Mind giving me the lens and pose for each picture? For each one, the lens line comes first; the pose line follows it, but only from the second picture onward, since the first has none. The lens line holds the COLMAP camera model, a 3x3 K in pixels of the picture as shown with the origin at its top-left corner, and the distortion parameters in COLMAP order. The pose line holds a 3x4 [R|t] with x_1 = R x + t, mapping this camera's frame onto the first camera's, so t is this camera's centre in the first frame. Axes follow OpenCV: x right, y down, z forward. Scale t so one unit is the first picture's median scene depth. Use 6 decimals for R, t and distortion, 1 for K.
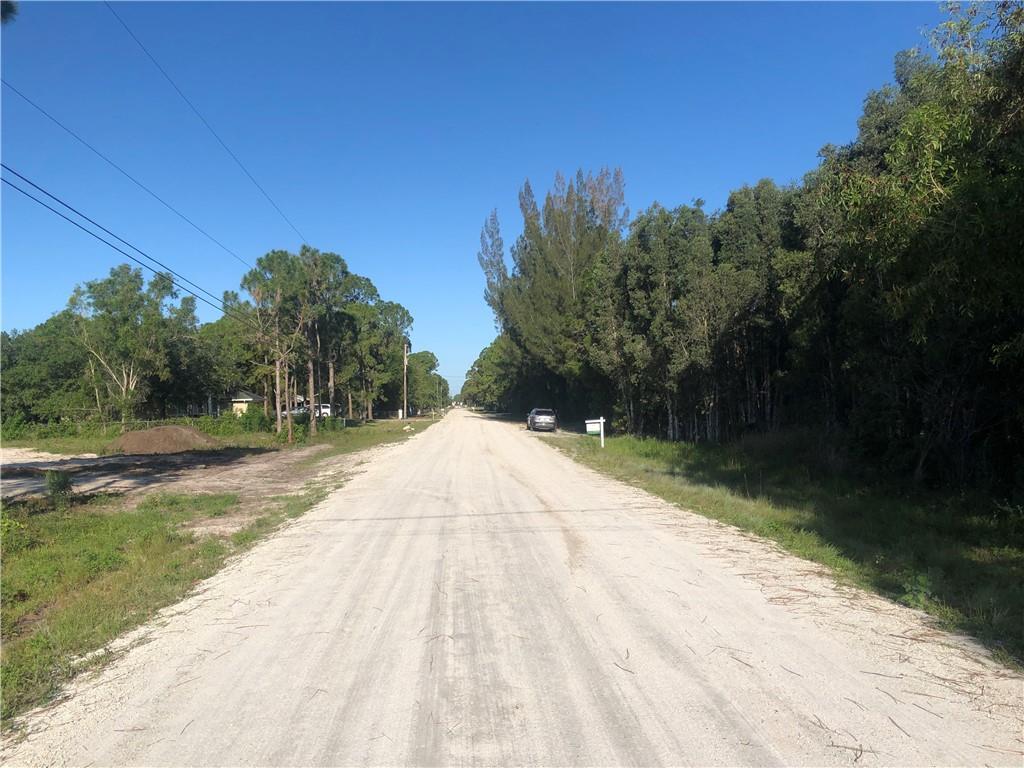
lens RADIAL K [[819.3, 0, 518.8], [0, 819.3, 384.8], [0, 0, 1]] dist [0.079928, -0.118597]
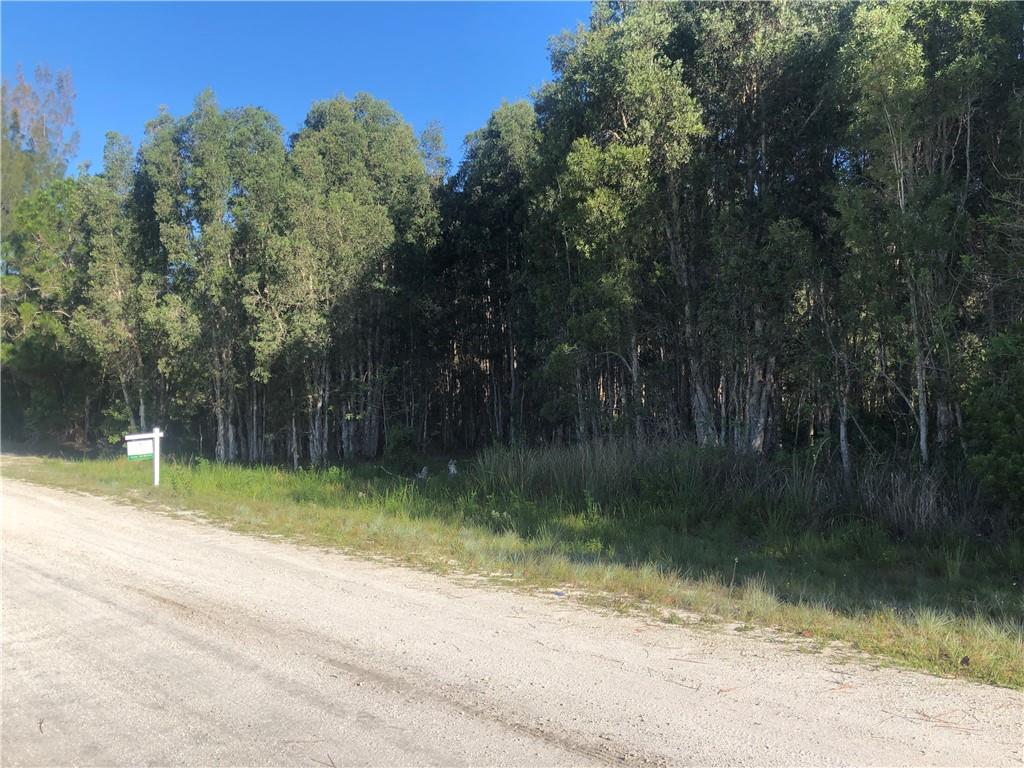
lens RADIAL K [[854.7, 0, 505.9], [0, 854.7, 375.9], [0, 0, 1]] dist [0.037566, -0.061421]
pose [[0.778501, 0.023596, 0.627200, -0.065968], [-0.012294, 0.999675, -0.022349, 0.012298], [-0.627523, 0.009688, 0.778537, 0.340825]]
